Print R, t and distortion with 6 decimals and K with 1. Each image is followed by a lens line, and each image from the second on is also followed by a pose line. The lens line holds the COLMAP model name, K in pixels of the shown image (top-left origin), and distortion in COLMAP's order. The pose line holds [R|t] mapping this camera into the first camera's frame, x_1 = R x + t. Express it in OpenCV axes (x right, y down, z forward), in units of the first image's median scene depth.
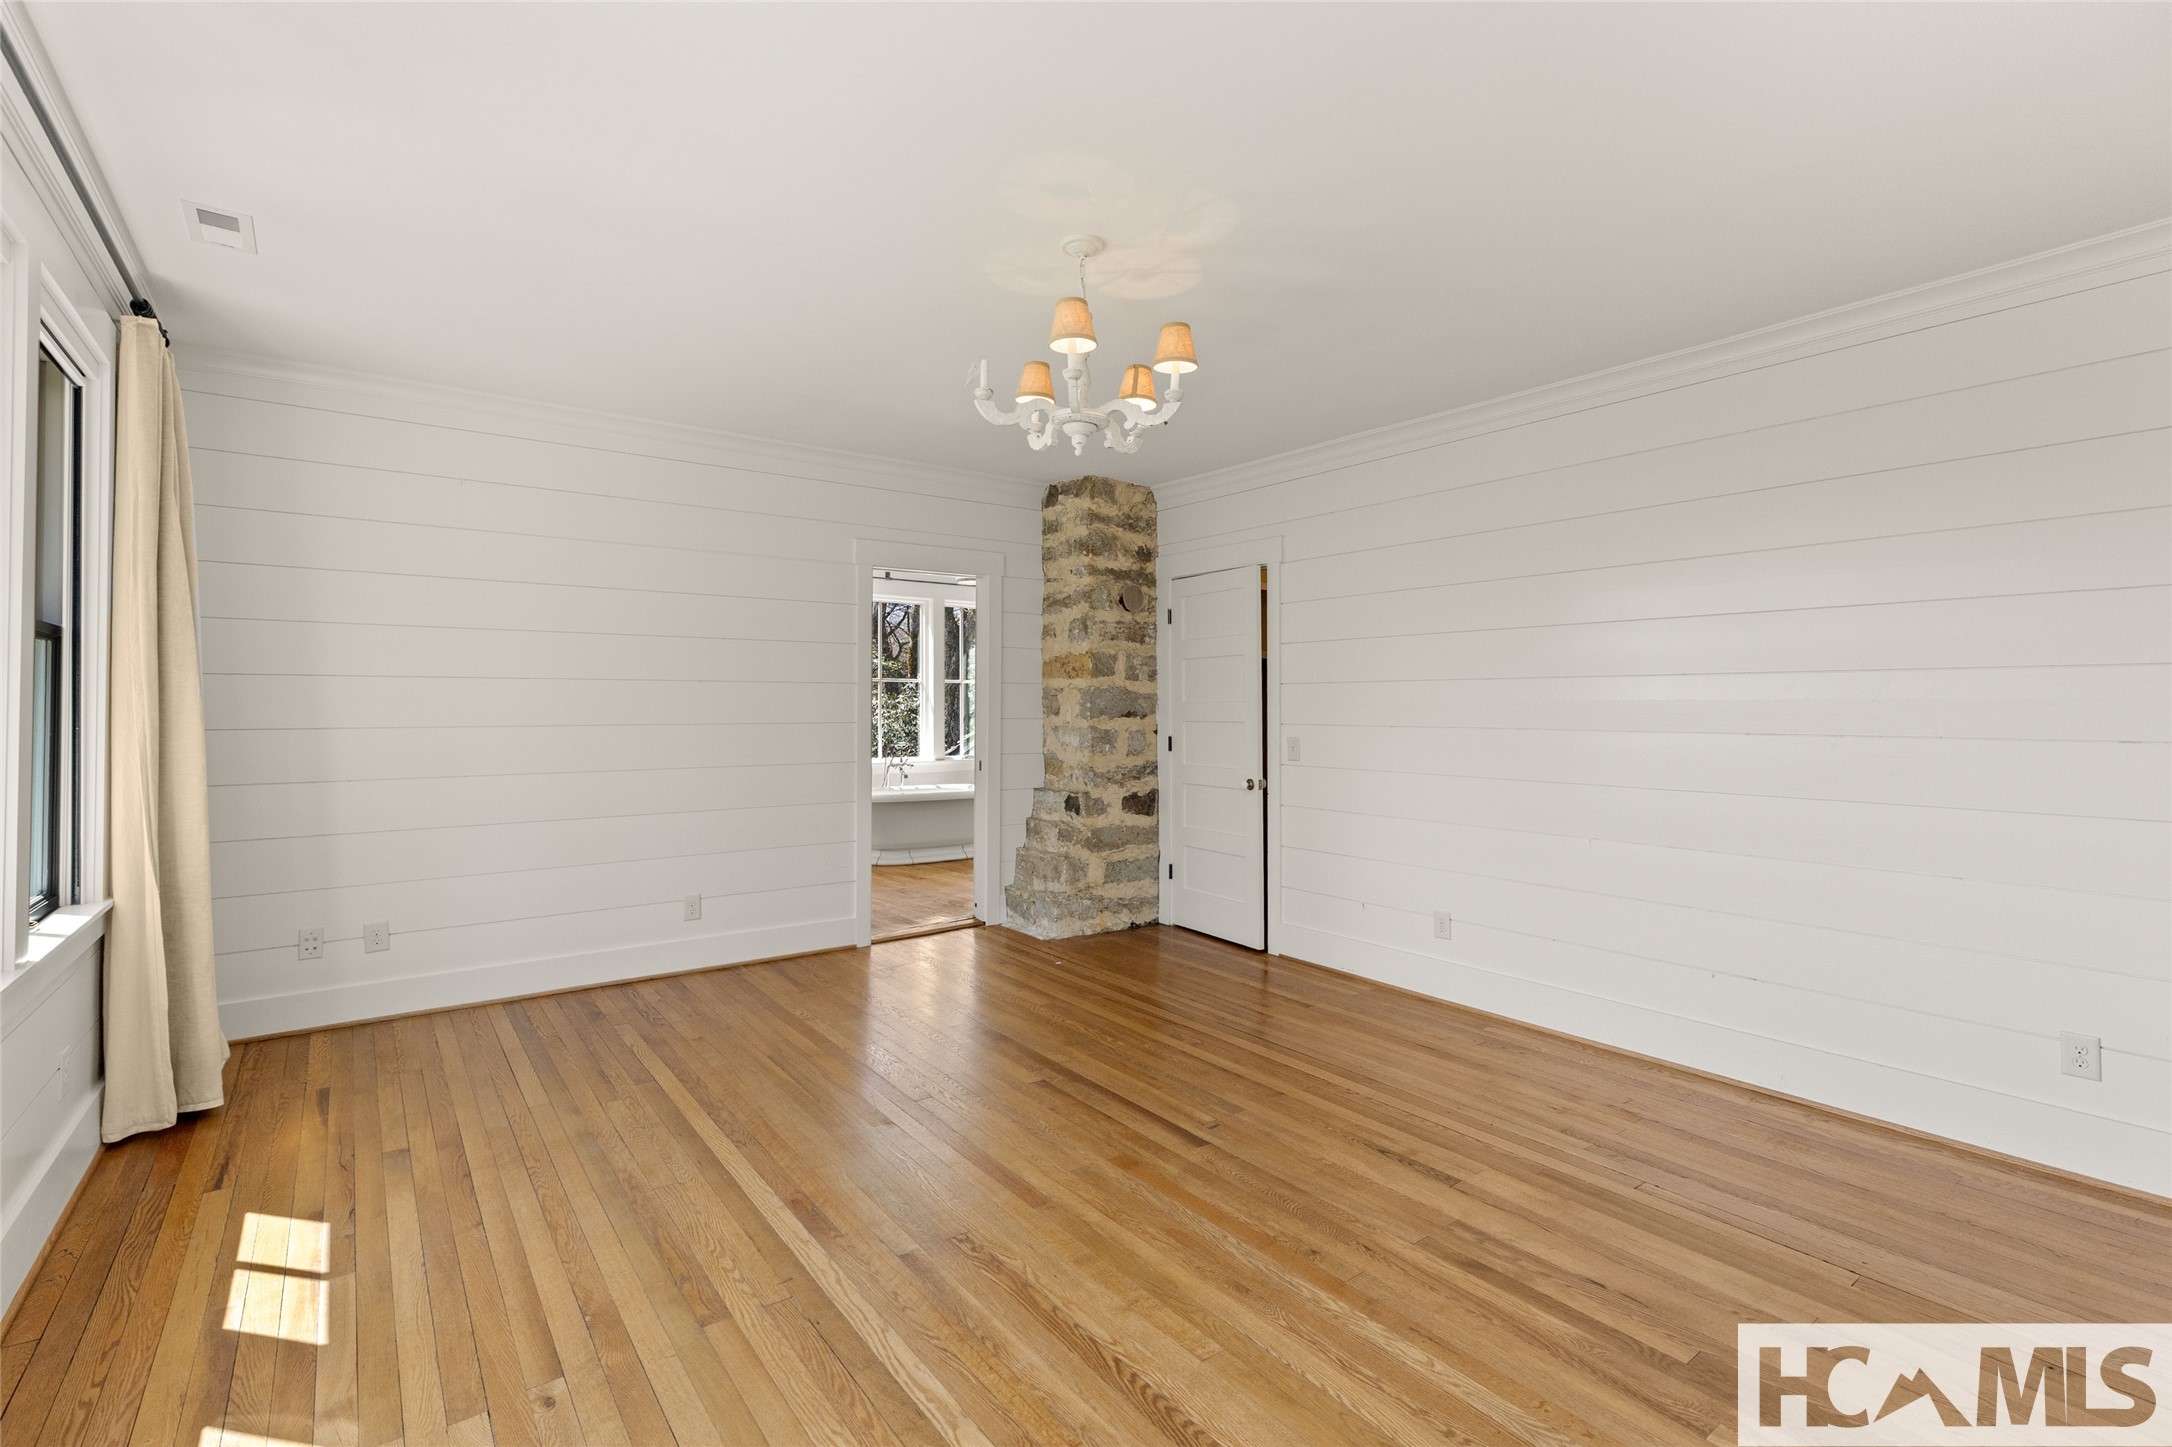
lens RADIAL K [[992.1, 0, 1104.1], [0, 992.1, 704.6], [0, 0, 1]] dist [0.006034, -0.000616]
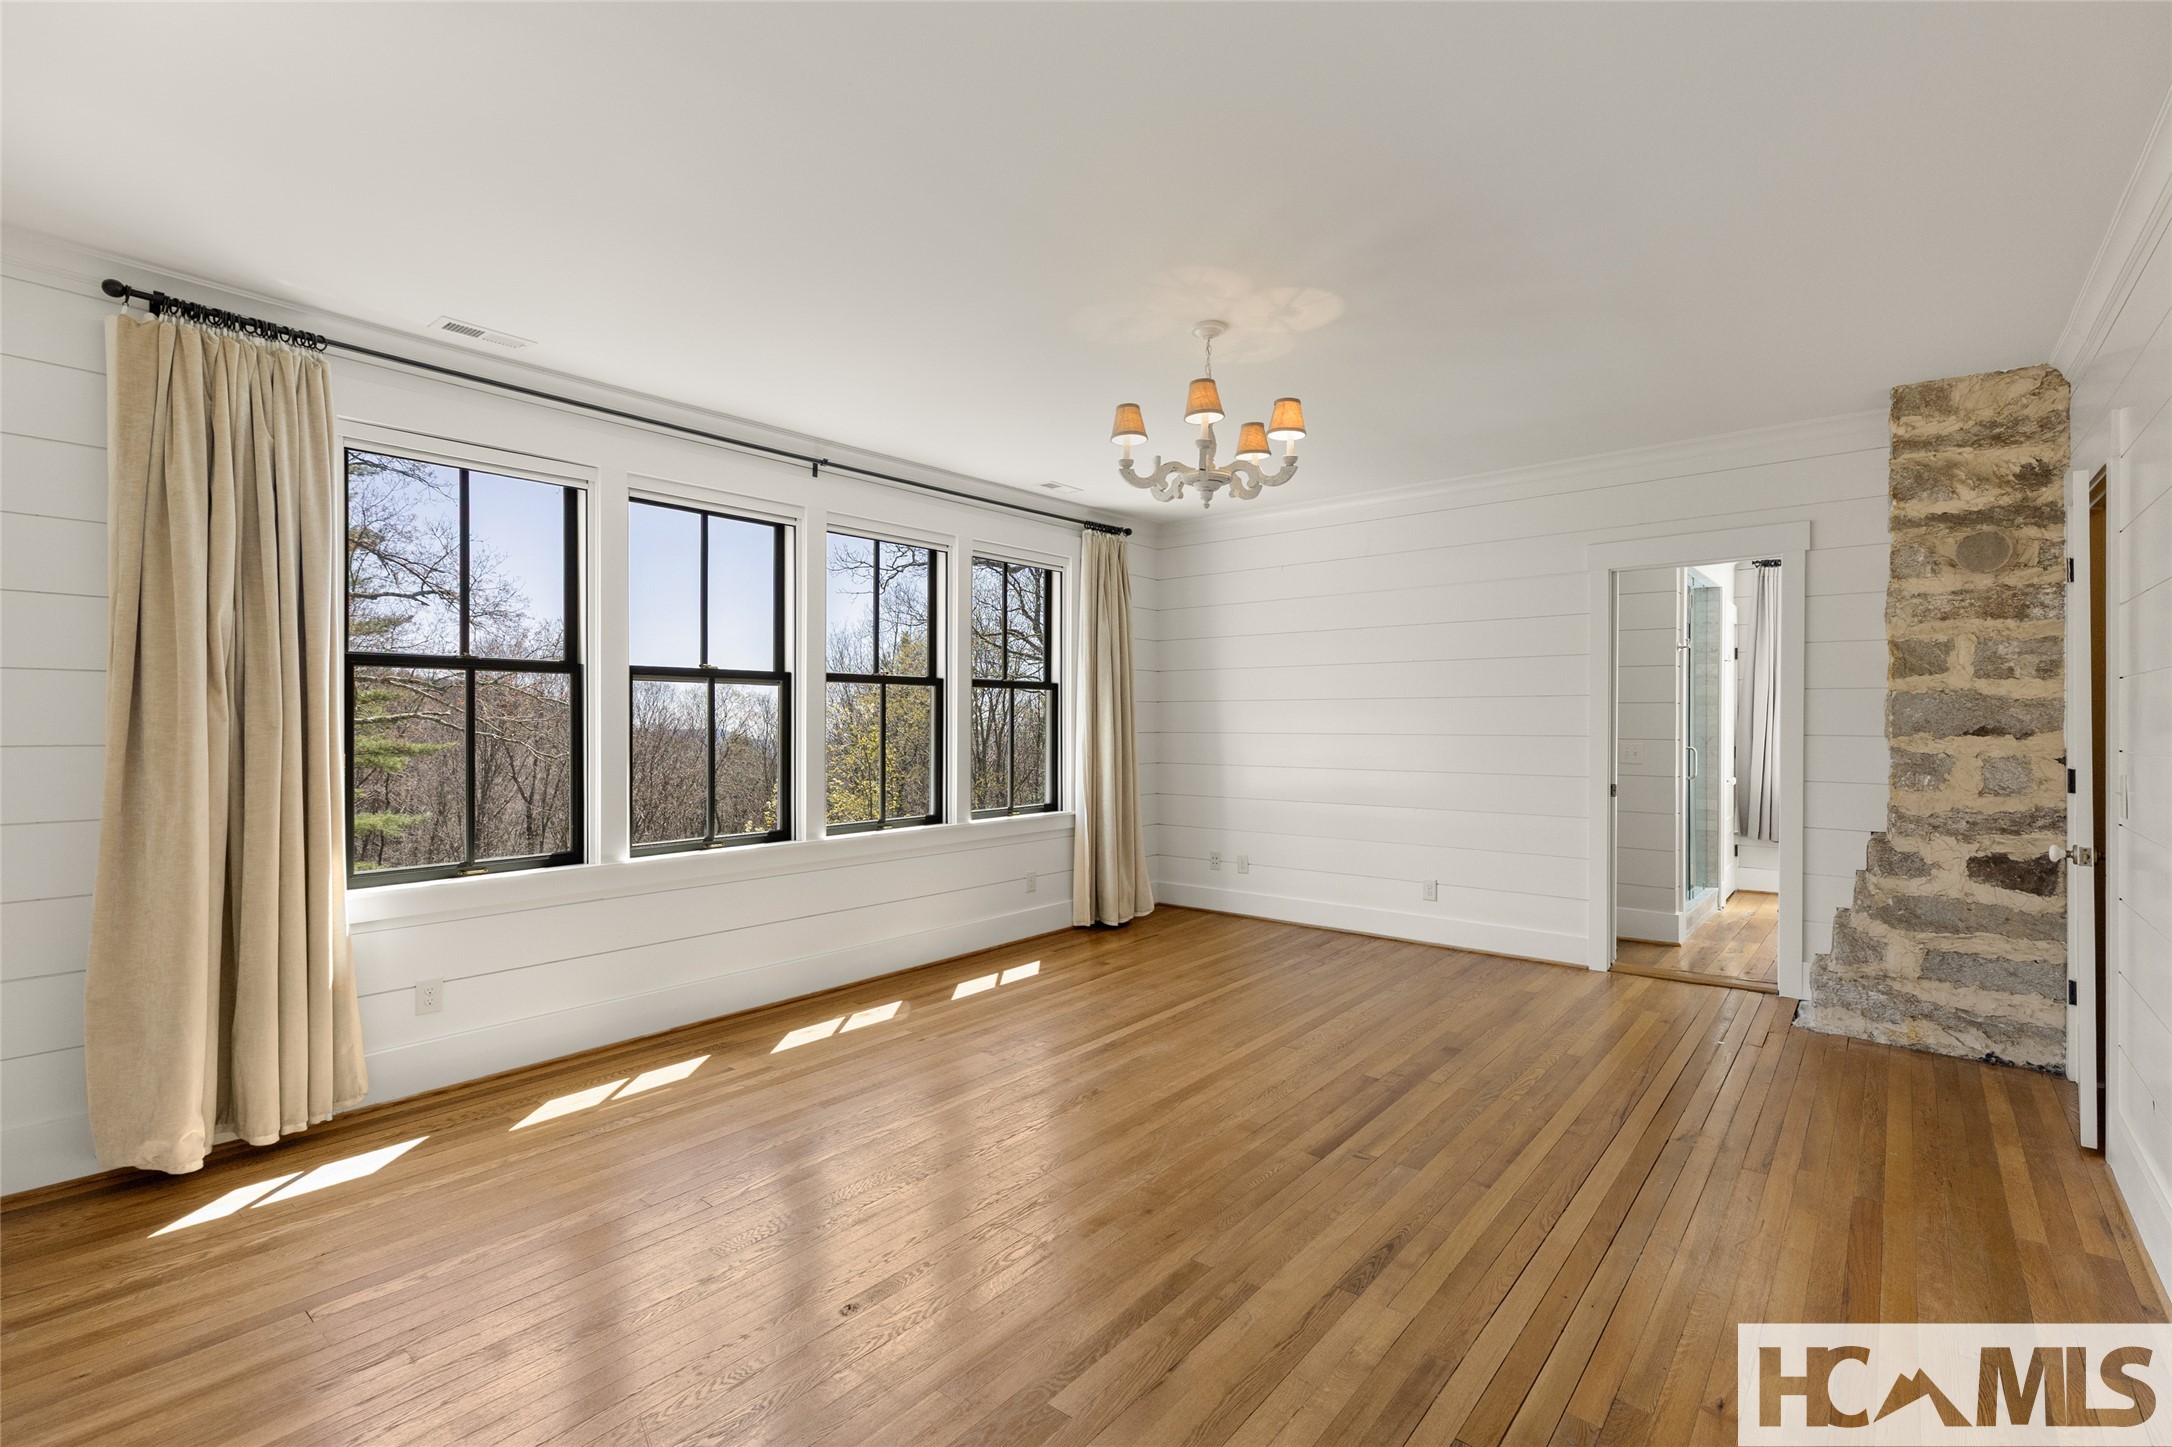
lens RADIAL K [[992.1, 0, 1100.8], [0, 992.1, 726.8], [0, 0, 1]] dist [0.006034, -0.000616]
pose [[0.222244, 0.005593, -0.974975, 0.538004], [0.001225, 0.999981, 0.006016, 0.002230], [0.974990, -0.002531, 0.222233, 0.296895]]
